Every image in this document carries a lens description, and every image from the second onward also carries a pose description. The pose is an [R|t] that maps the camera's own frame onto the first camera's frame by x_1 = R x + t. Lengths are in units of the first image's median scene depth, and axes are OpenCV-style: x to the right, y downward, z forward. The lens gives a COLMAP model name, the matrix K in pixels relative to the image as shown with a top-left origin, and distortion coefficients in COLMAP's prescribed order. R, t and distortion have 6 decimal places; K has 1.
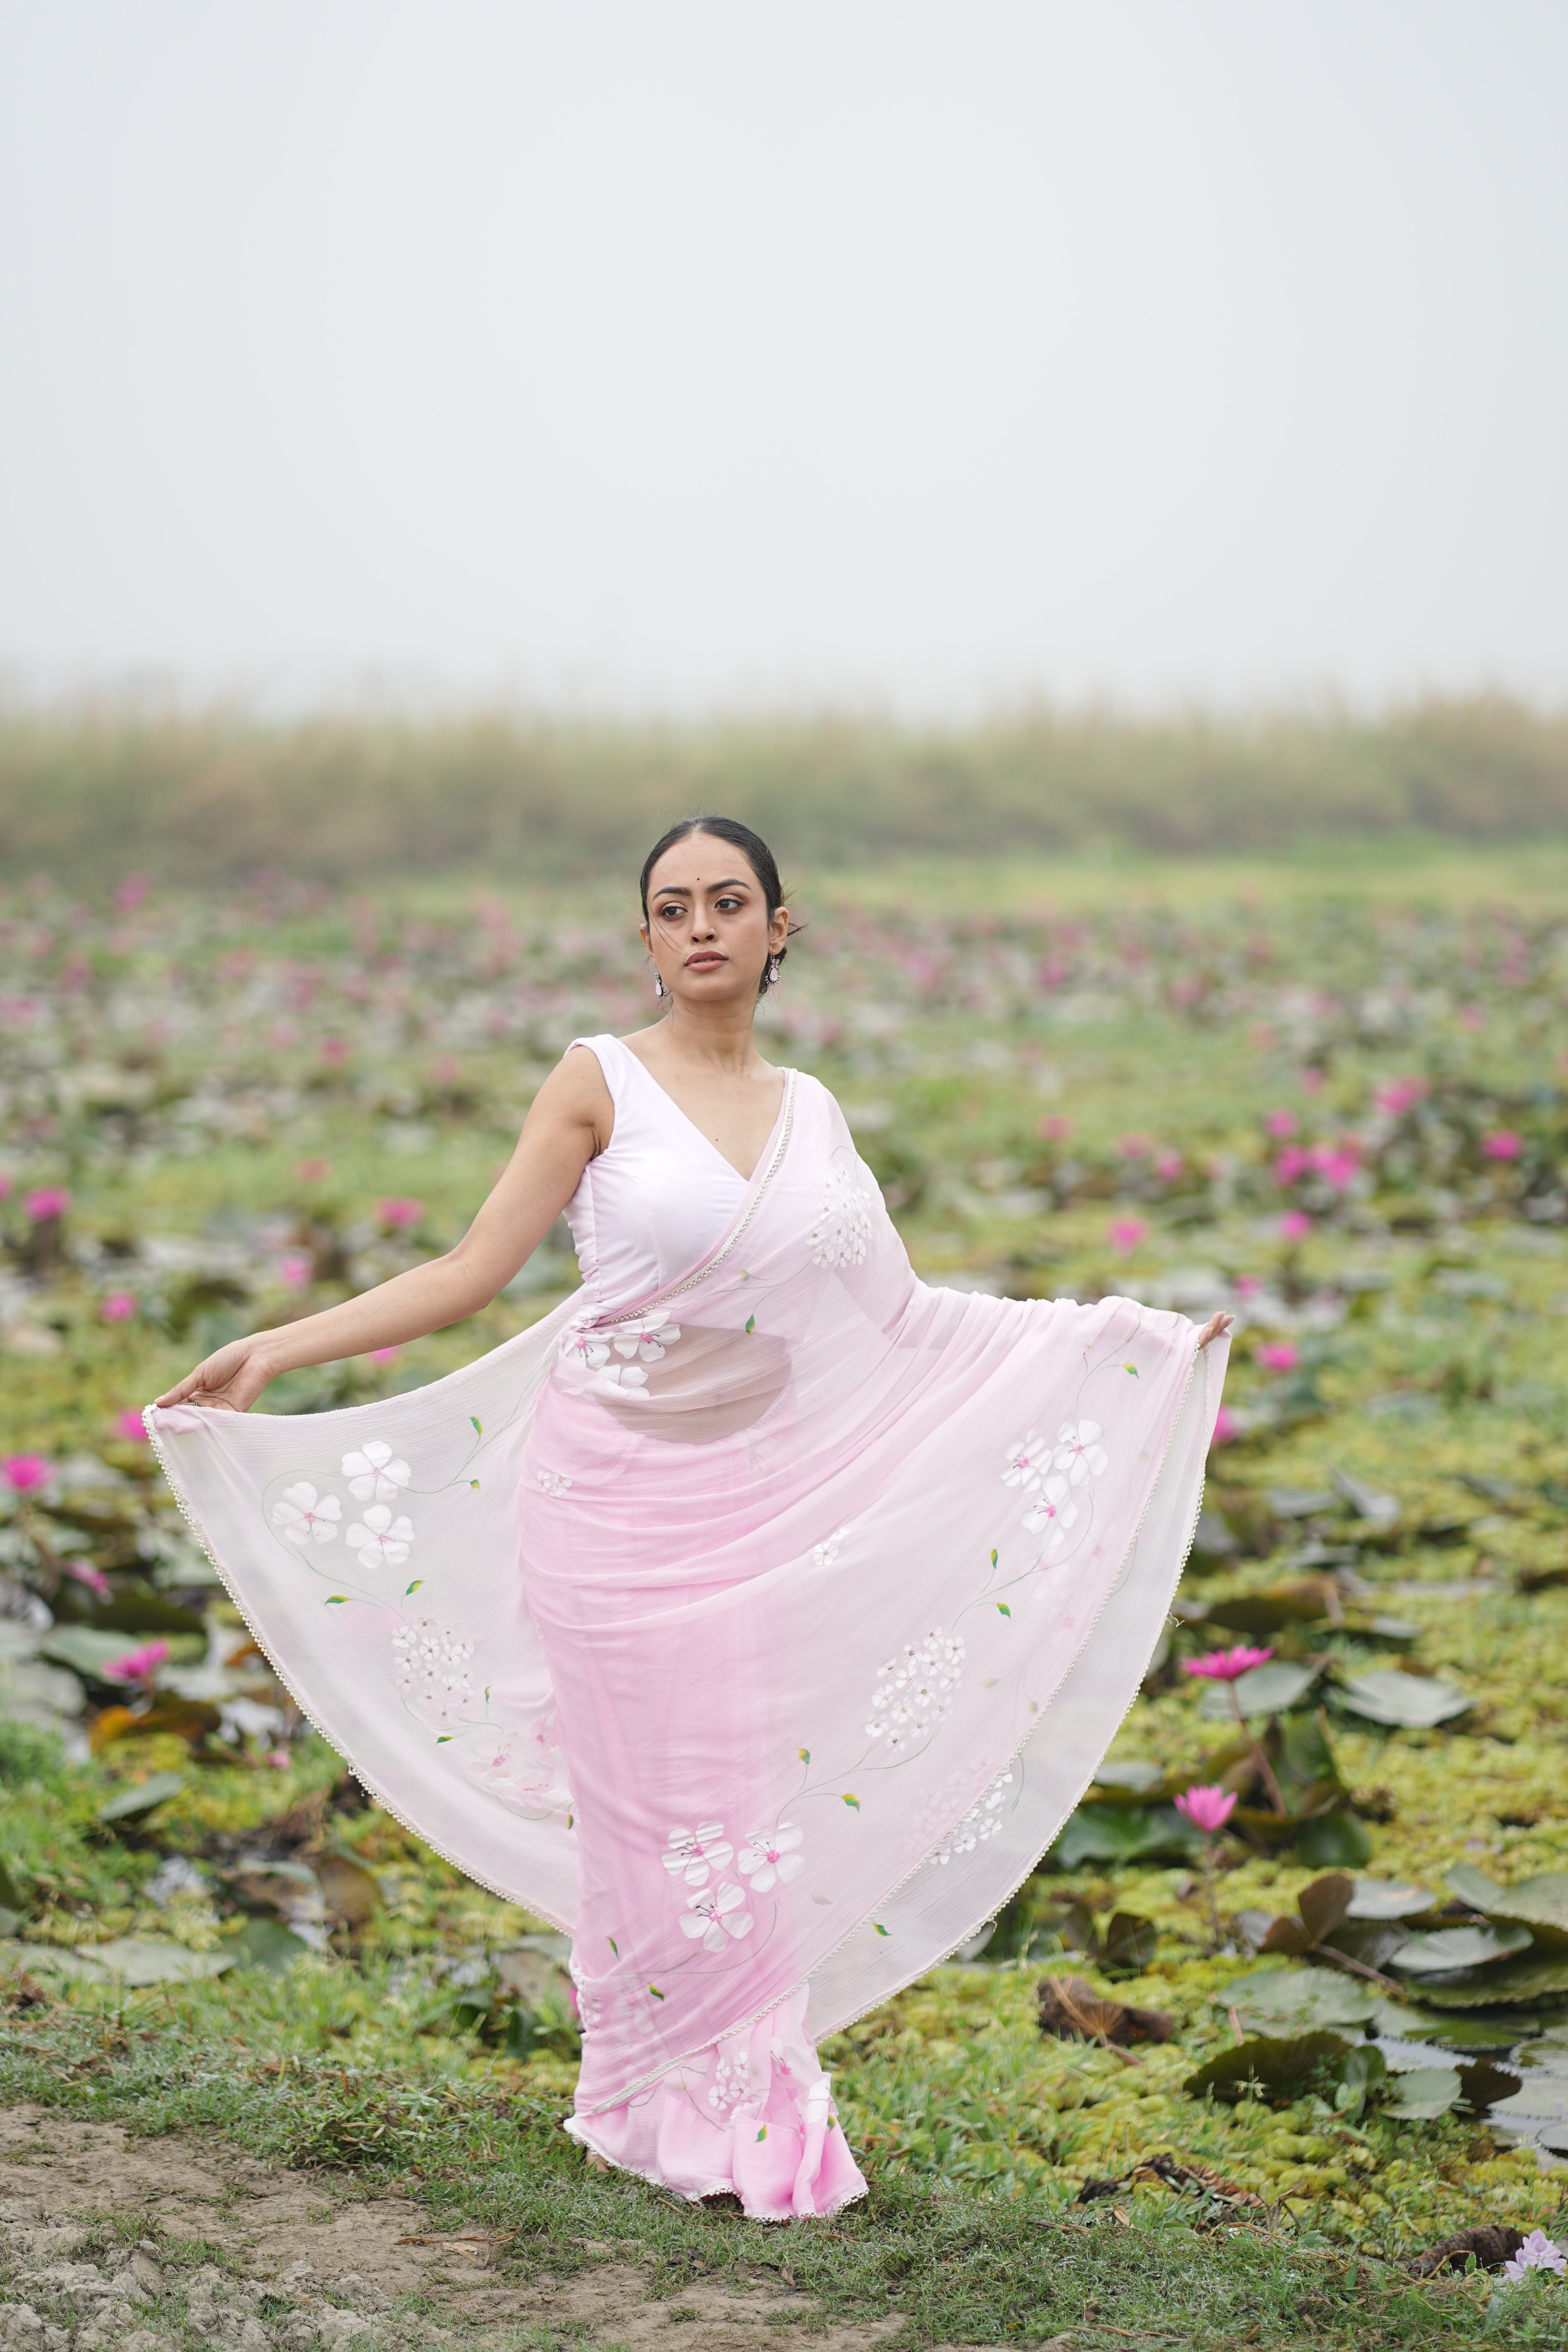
lens RADIAL K [[5694.0, 0, 766.5], [0, 5694.0, 1167.8], [0, 0, 1]] dist [-0.063407, 0.000000]
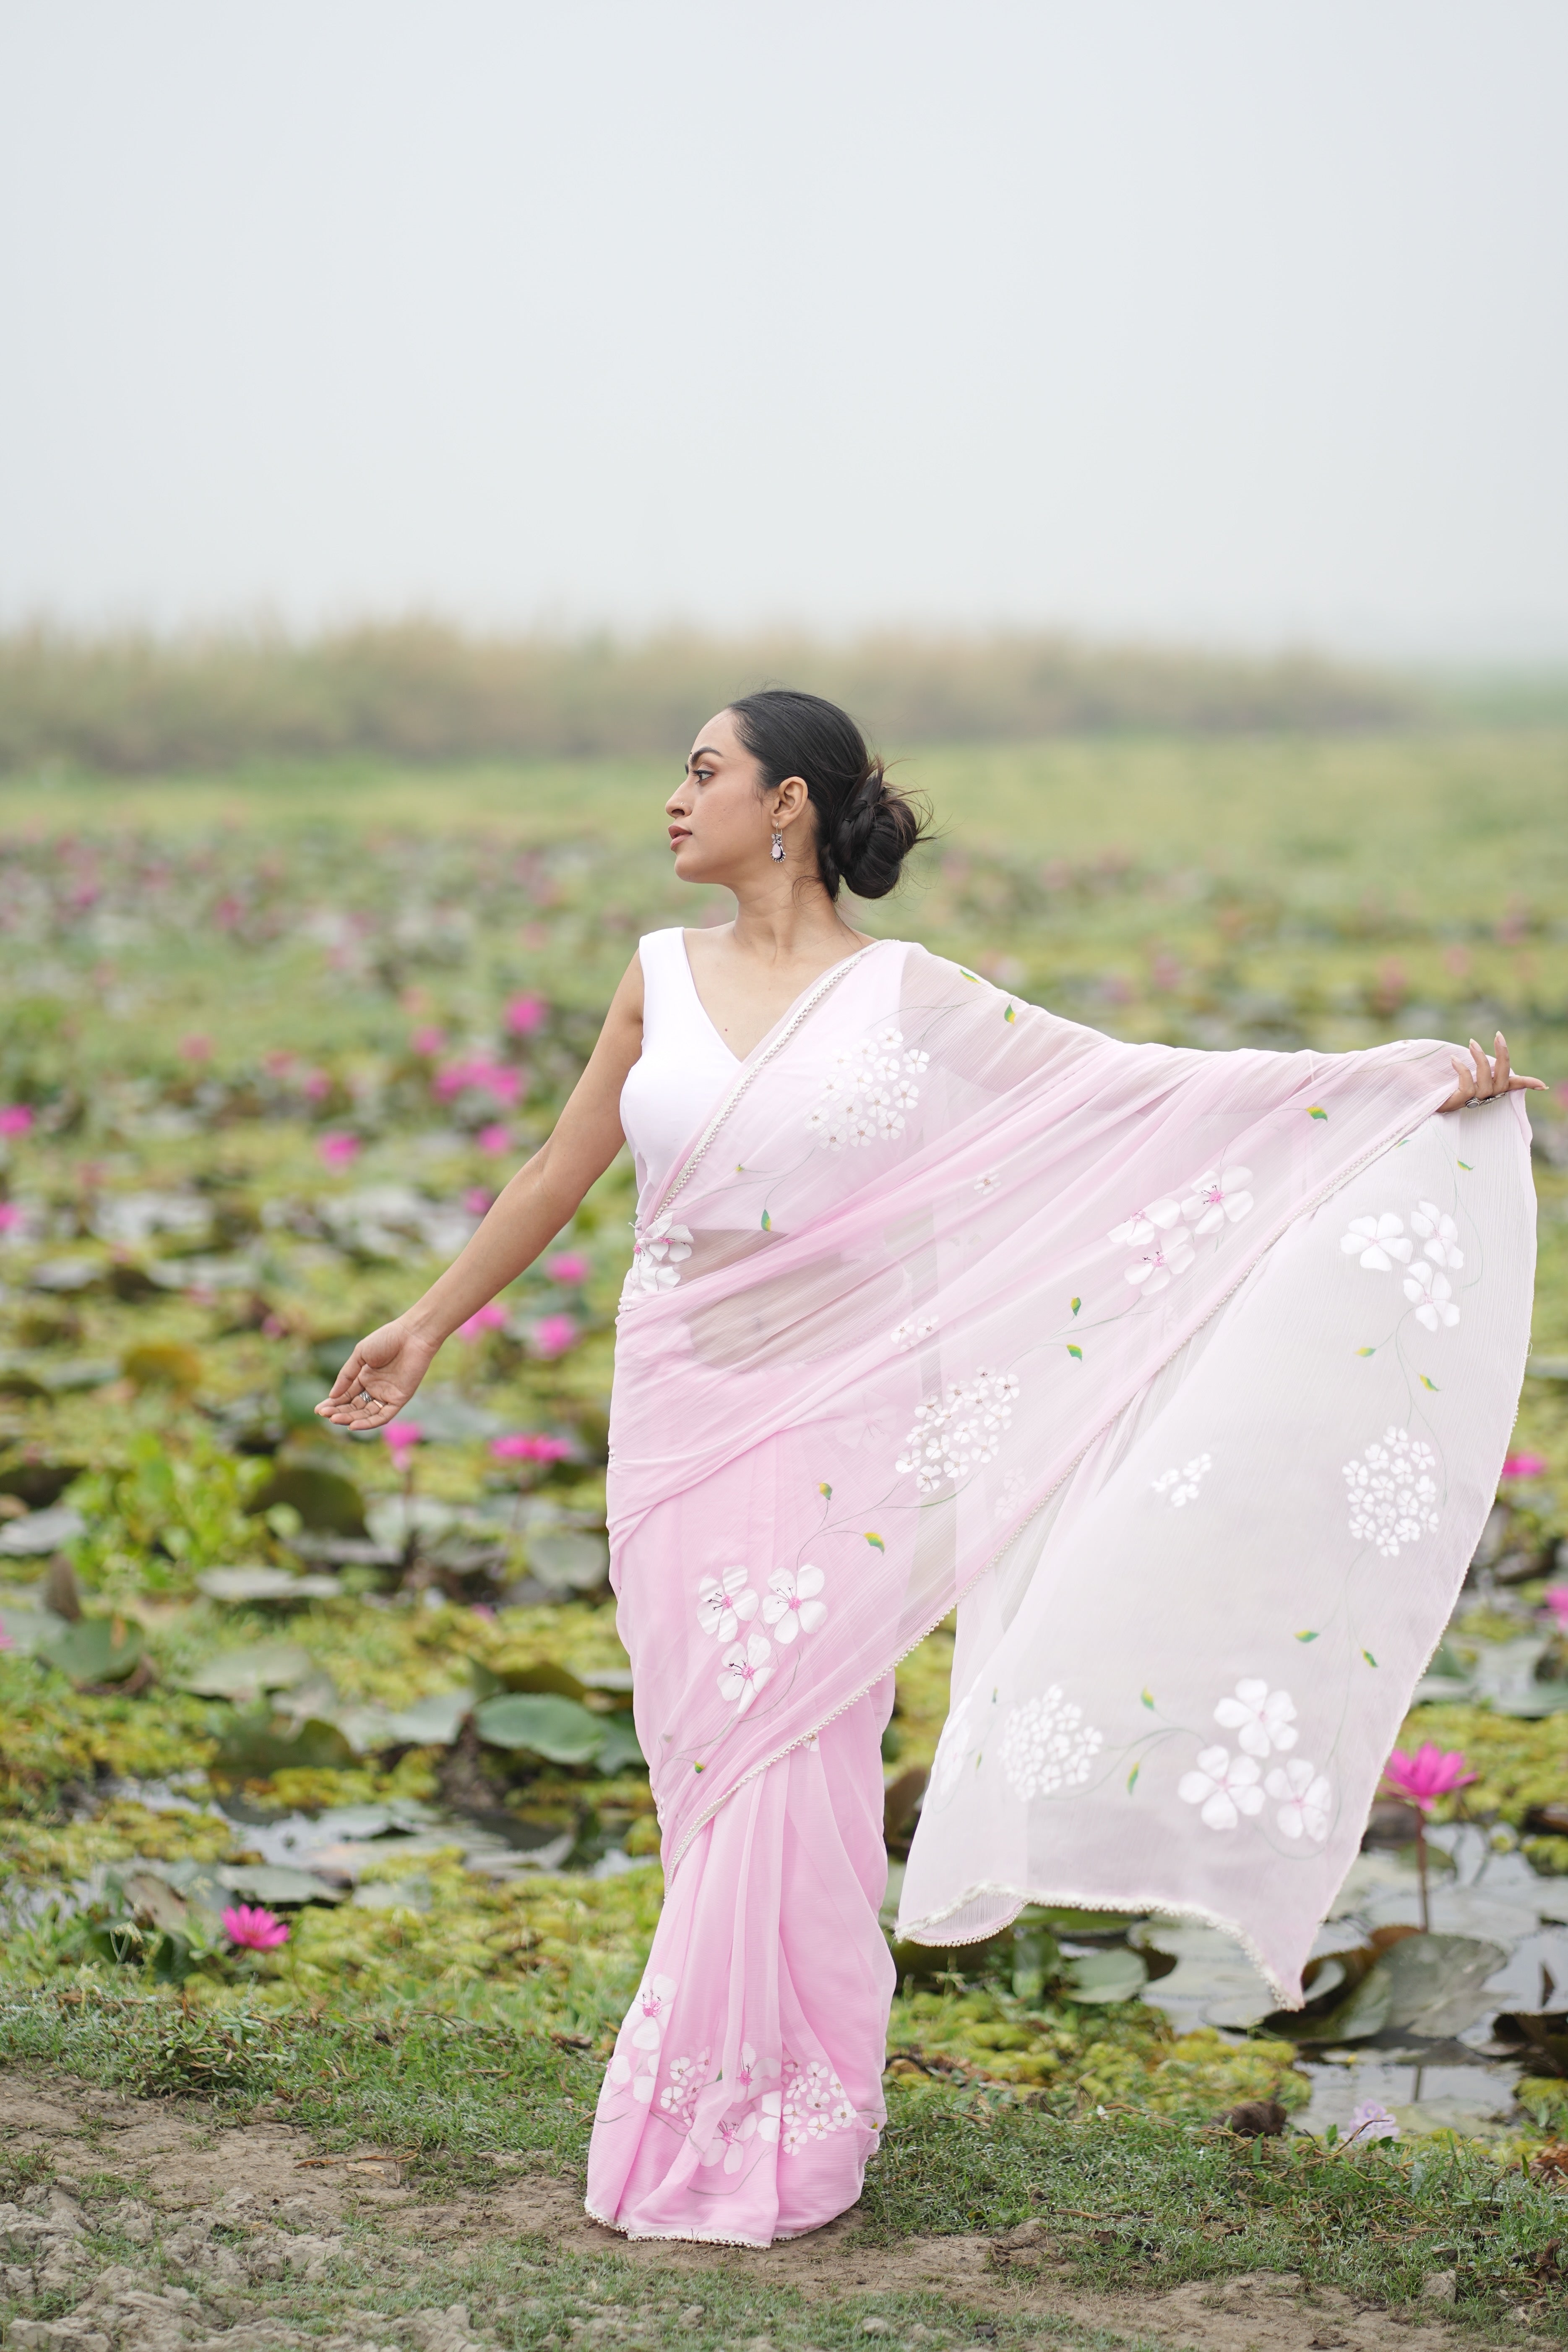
lens RADIAL K [[5694.0, 0, 769.6], [0, 5694.0, 1168.4], [0, 0, 1]] dist [-0.063407, 0.000000]
pose [[0.979447, -0.016020, 0.201064, -0.126391], [0.013371, 0.999805, 0.014529, 0.002584], [-0.201257, -0.011542, 0.979470, 0.016836]]
